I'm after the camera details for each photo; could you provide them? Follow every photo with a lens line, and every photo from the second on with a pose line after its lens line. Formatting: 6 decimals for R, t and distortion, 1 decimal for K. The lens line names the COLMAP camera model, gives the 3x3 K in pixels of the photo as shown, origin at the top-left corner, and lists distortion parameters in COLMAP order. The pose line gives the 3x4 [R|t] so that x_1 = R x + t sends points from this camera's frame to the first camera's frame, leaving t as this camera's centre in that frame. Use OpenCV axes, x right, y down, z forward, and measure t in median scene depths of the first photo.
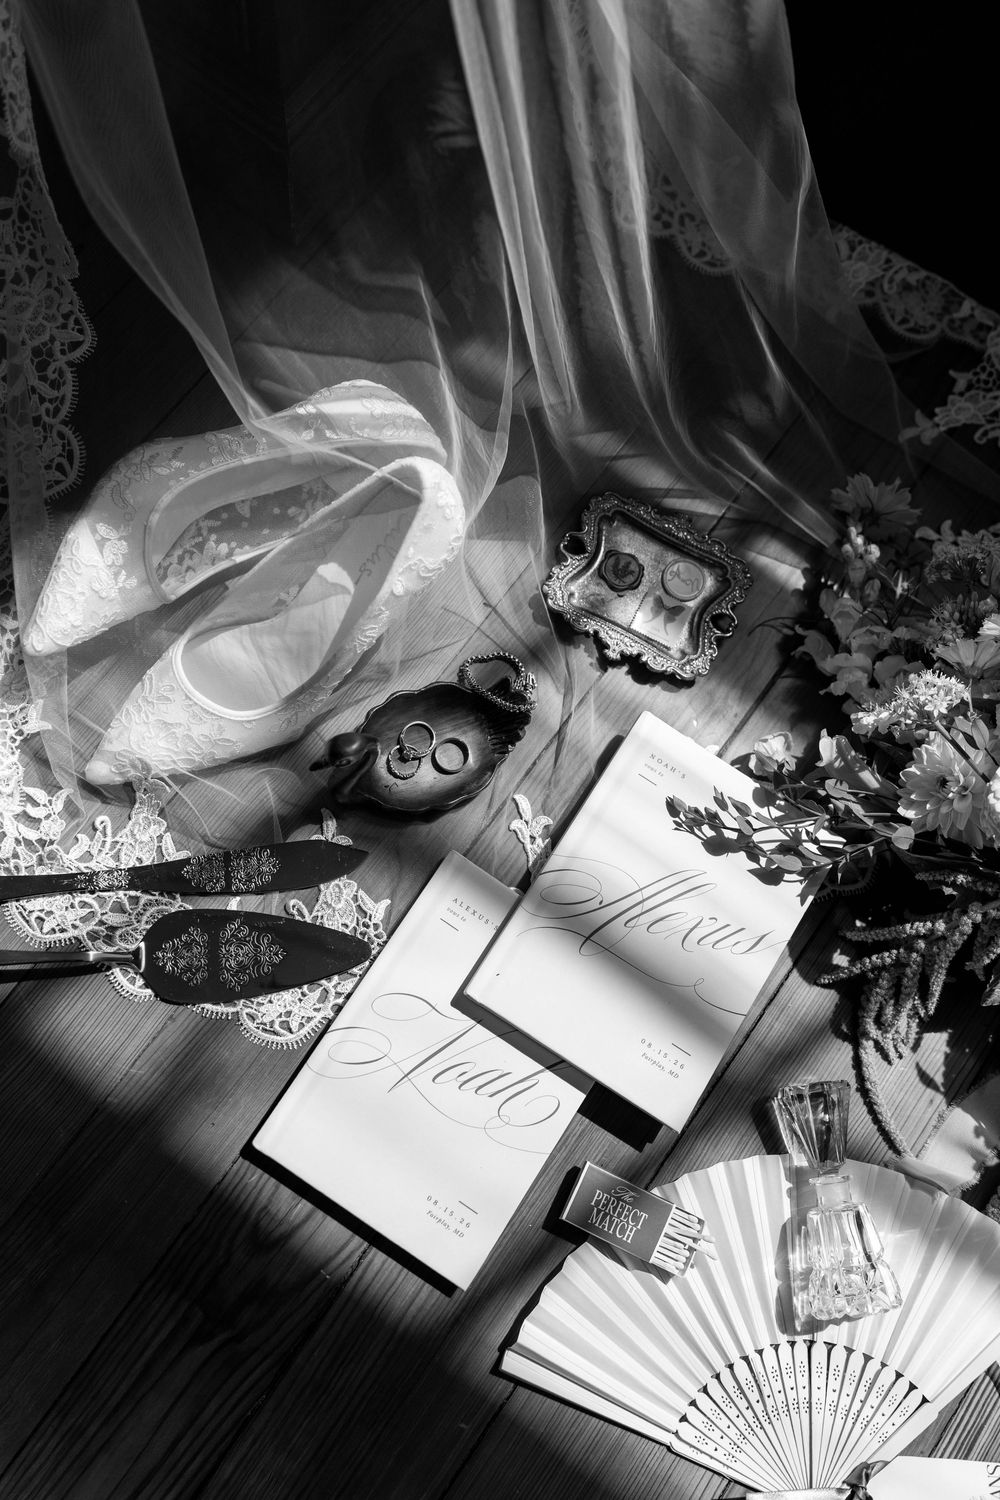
lens RADIAL K [[1426.5, 0, 500.0], [0, 1426.5, 750.0], [0, 0, 1]] dist [-0.004547, -0.002664]
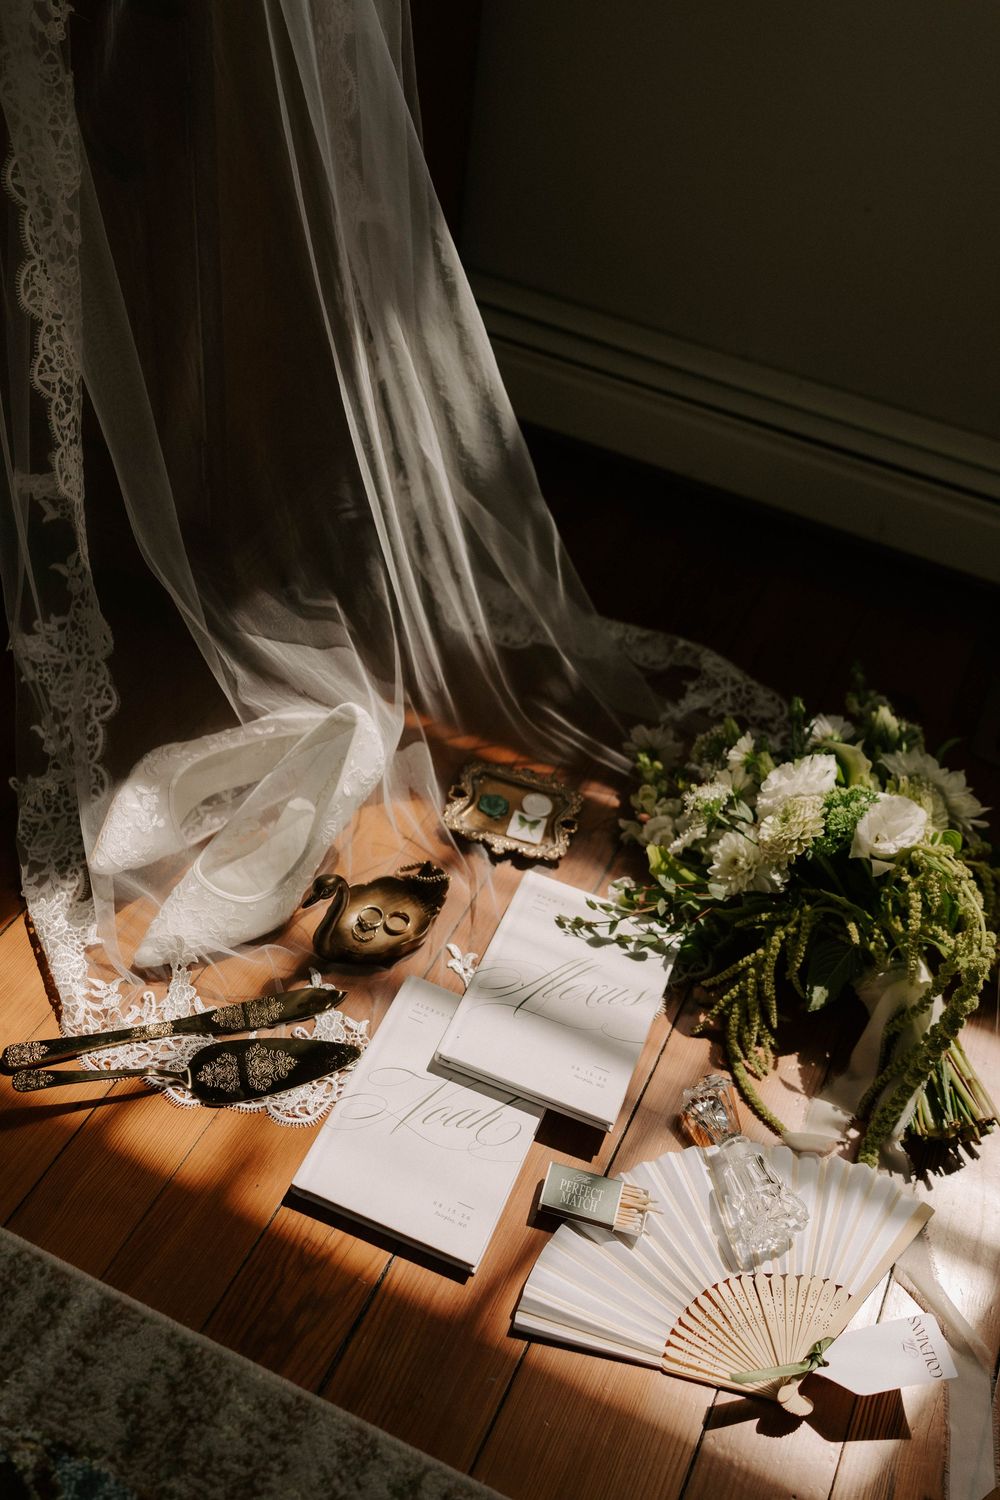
lens RADIAL K [[1426.5, 0, 500.0], [0, 1426.5, 750.0], [0, 0, 1]] dist [-0.004547, -0.002664]
pose [[0.981062, -0.135304, 0.138602, -0.108530], [0.186376, 0.854256, -0.485294, 0.567475], [-0.052740, 0.501936, 0.863295, -0.294505]]
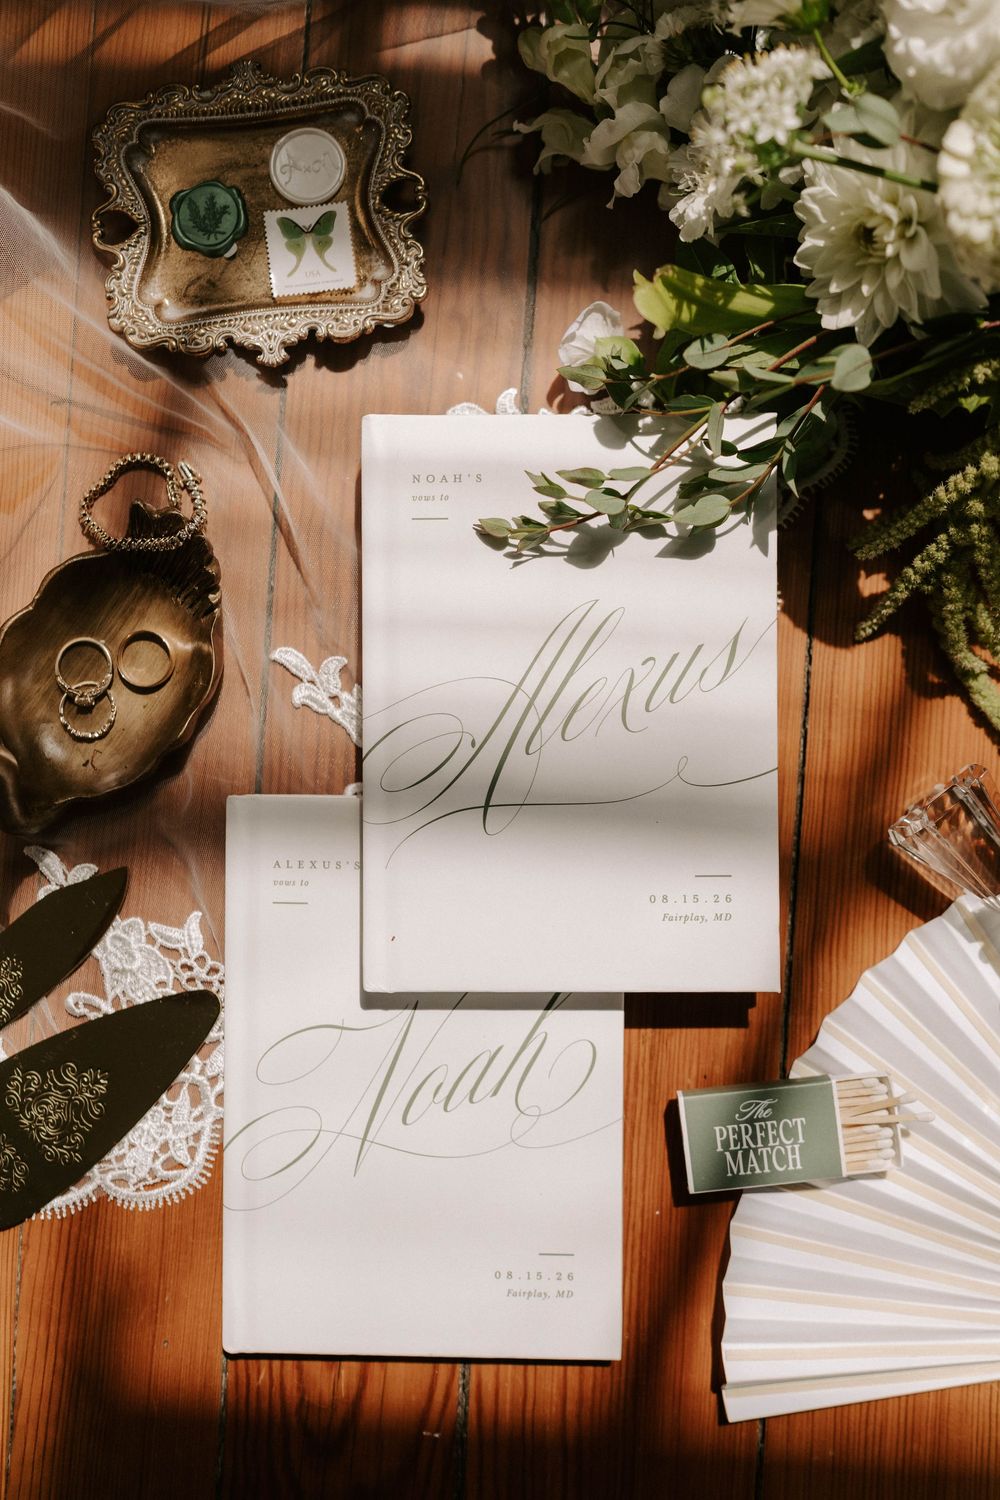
lens RADIAL K [[1485.7, 0, 516.6], [0, 1485.7, 768.0], [0, 0, 1]] dist [-0.000467, 0.002090]
pose [[0.834330, -0.536405, -0.127135, 0.156686], [0.551010, 0.804438, 0.221962, -0.012576], [-0.016789, -0.255242, 0.966731, 0.389687]]
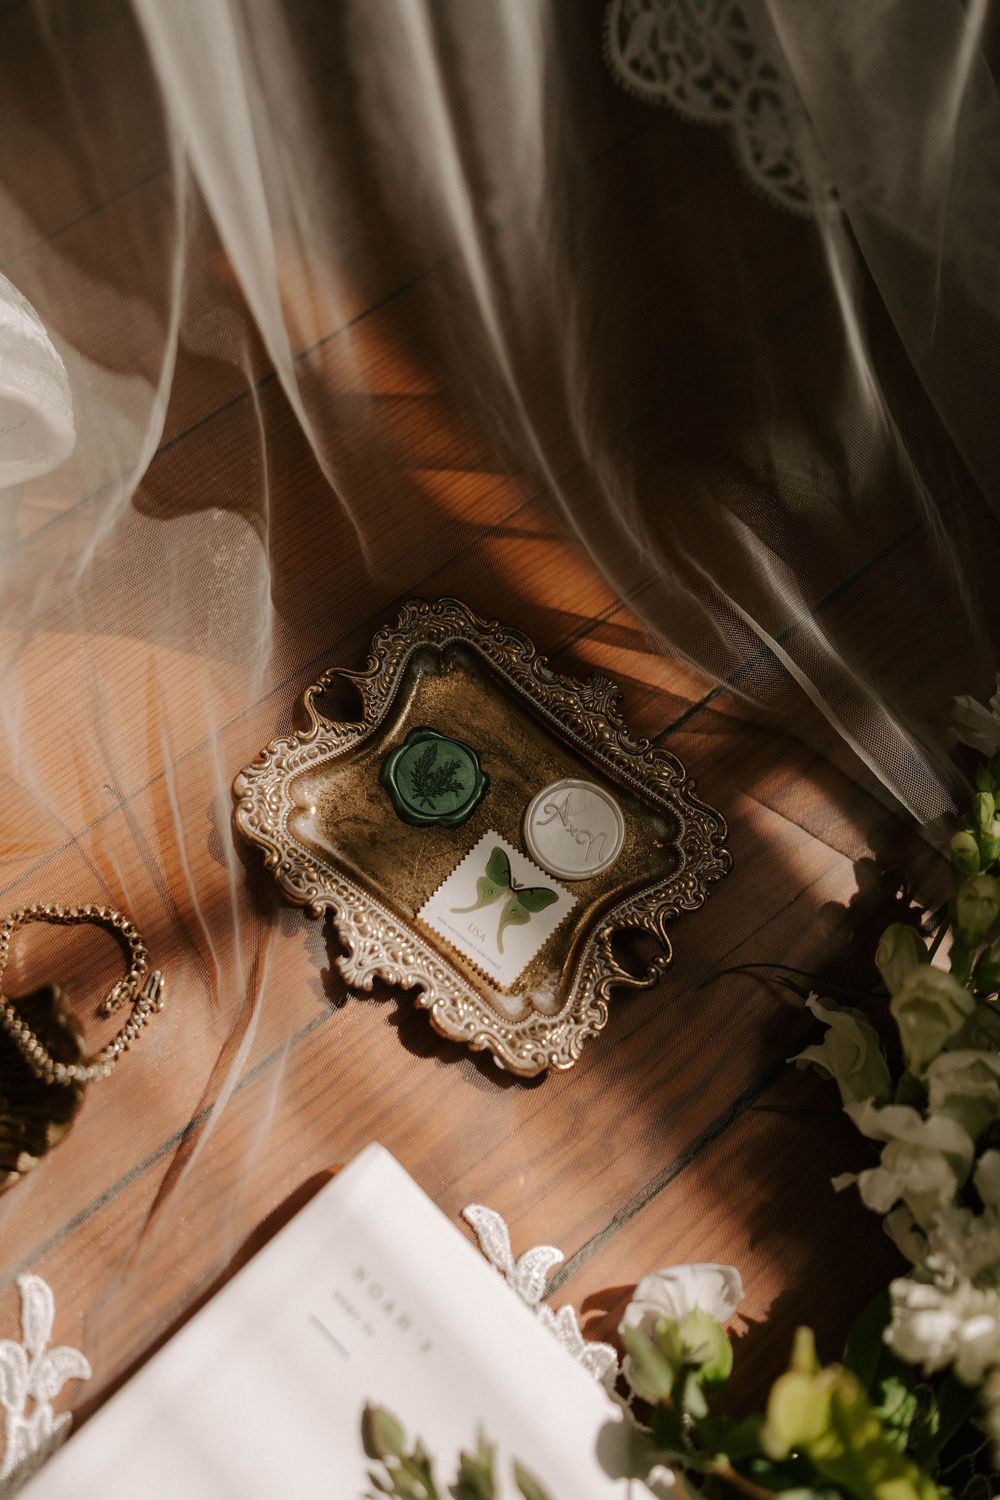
lens RADIAL K [[1547.2, 0, 510.4], [0, 1547.2, 693.6], [0, 0, 1]] dist [-0.000036, -0.000764]
pose [[0.975974, 0.205884, -0.071325, 0.145600], [-0.213315, 0.969562, -0.120190, -0.106749], [0.044408, 0.132517, 0.990185, 0.575462]]
